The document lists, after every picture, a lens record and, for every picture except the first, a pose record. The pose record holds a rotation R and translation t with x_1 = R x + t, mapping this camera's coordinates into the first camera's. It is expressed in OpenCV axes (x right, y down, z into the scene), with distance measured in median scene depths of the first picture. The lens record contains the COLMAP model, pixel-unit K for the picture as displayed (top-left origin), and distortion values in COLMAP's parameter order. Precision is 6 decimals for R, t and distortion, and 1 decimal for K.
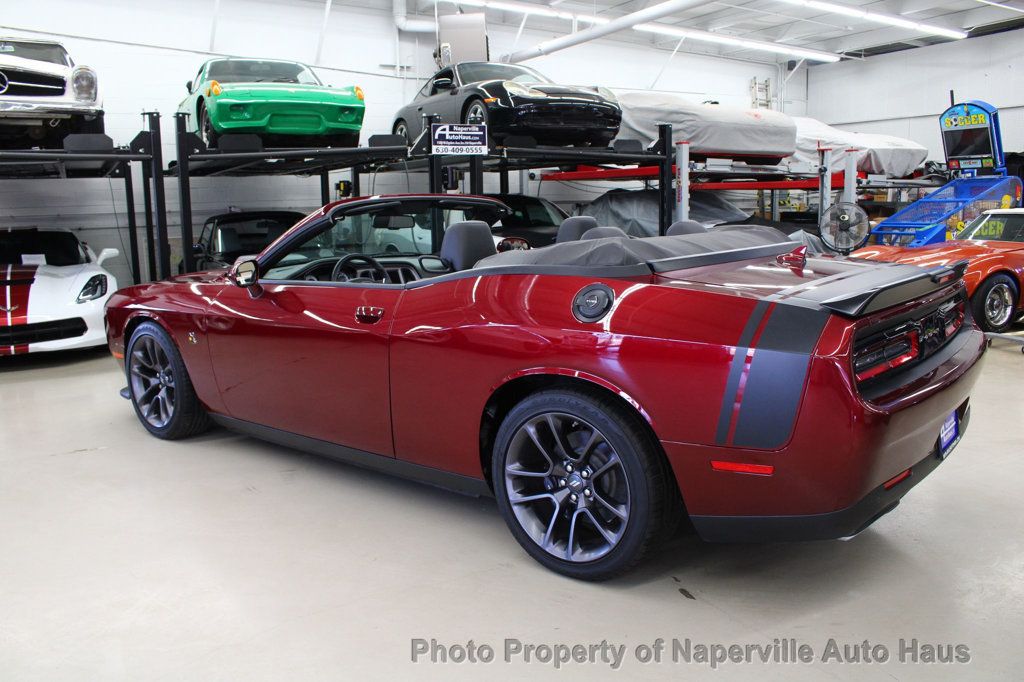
lens RADIAL K [[850.3, 0, 512.0], [0, 850.3, 341.0], [0, 0, 1]] dist [-0.150941, 0.122940]
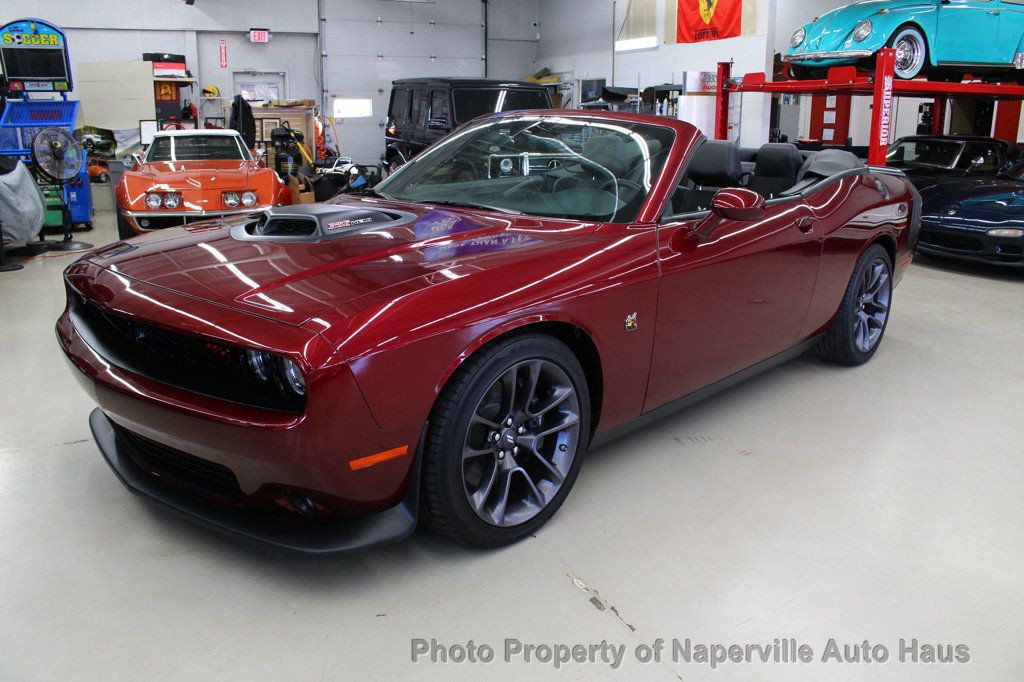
lens RADIAL K [[850.3, 0, 512.0], [0, 850.3, 341.0], [0, 0, 1]] dist [-0.150941, 0.122940]
pose [[0.069252, -0.237541, 0.968906, -0.533796], [0.153091, 0.962264, 0.224970, -0.078568], [-0.985783, 0.132751, 0.103004, 0.527020]]
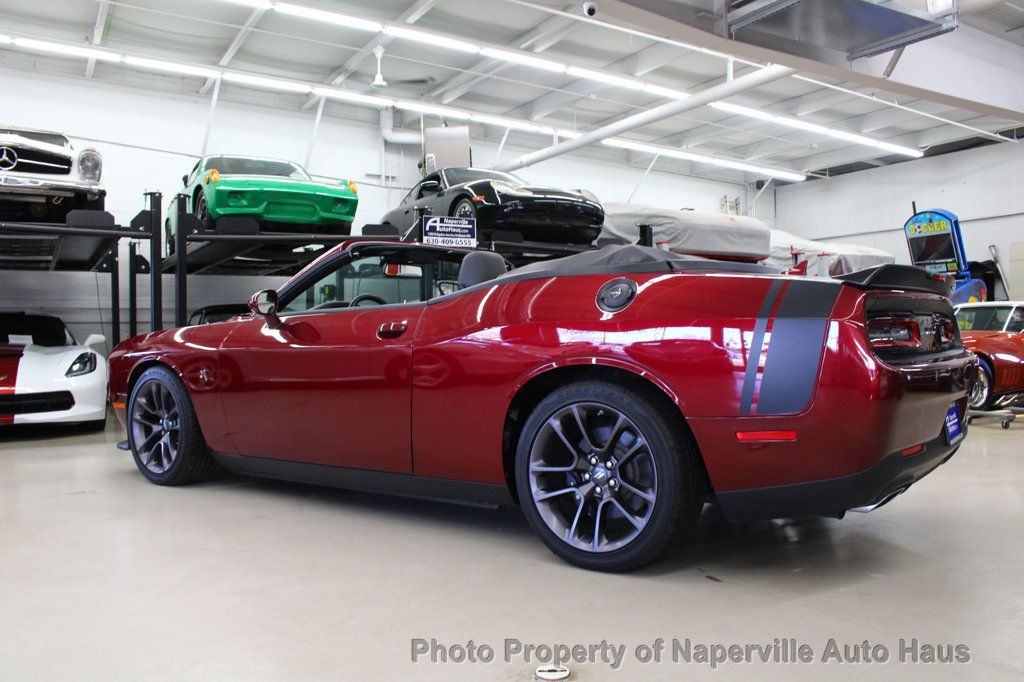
lens RADIAL K [[861.3, 0, 512.0], [0, 861.3, 341.0], [0, 0, 1]] dist [-0.154771, 0.132448]
pose [[0.999250, 0.006730, 0.038142, -0.025224], [-0.000509, 0.986984, -0.160819, 0.061317], [-0.038728, 0.160679, 0.986247, -0.015513]]
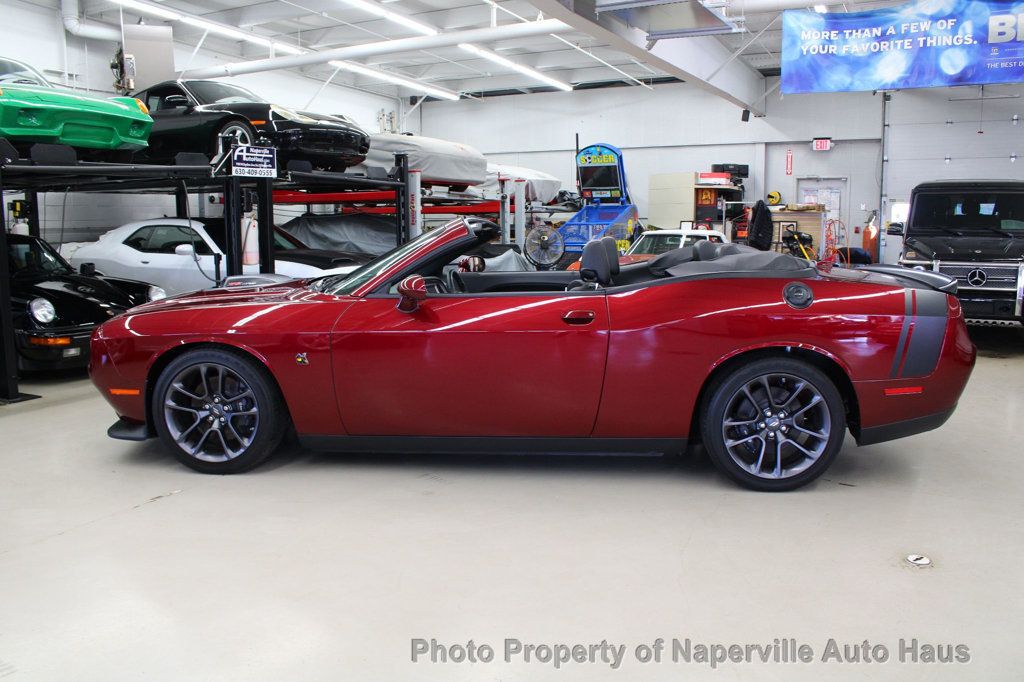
lens RADIAL K [[861.3, 0, 512.0], [0, 861.3, 341.0], [0, 0, 1]] dist [-0.154771, 0.132448]
pose [[0.828944, -0.063456, 0.555720, -0.376510], [0.080146, 0.996767, -0.005733, 0.000828], [-0.553560, 0.049291, 0.831350, 0.018424]]
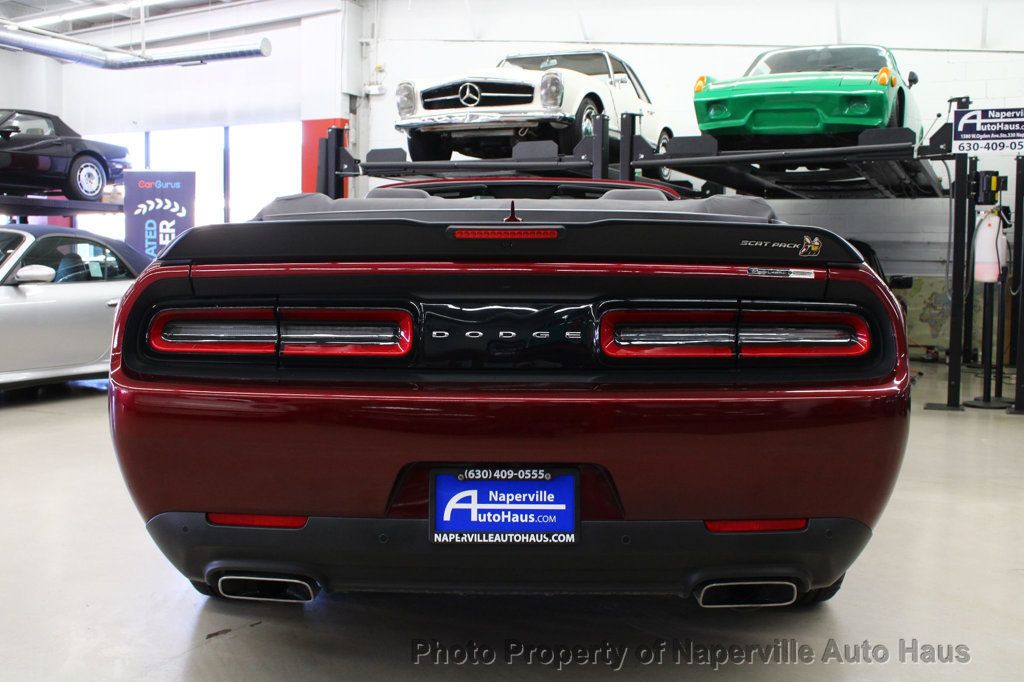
lens RADIAL K [[1102.8, 0, 512.0], [0, 1102.8, 341.0], [0, 0, 1]] dist [-0.106416, 0.007671]
pose [[0.617931, 0.074836, -0.782663, 0.385253], [-0.147401, 0.988836, -0.021827, 0.004755], [0.772292, 0.128853, 0.622063, 0.182558]]
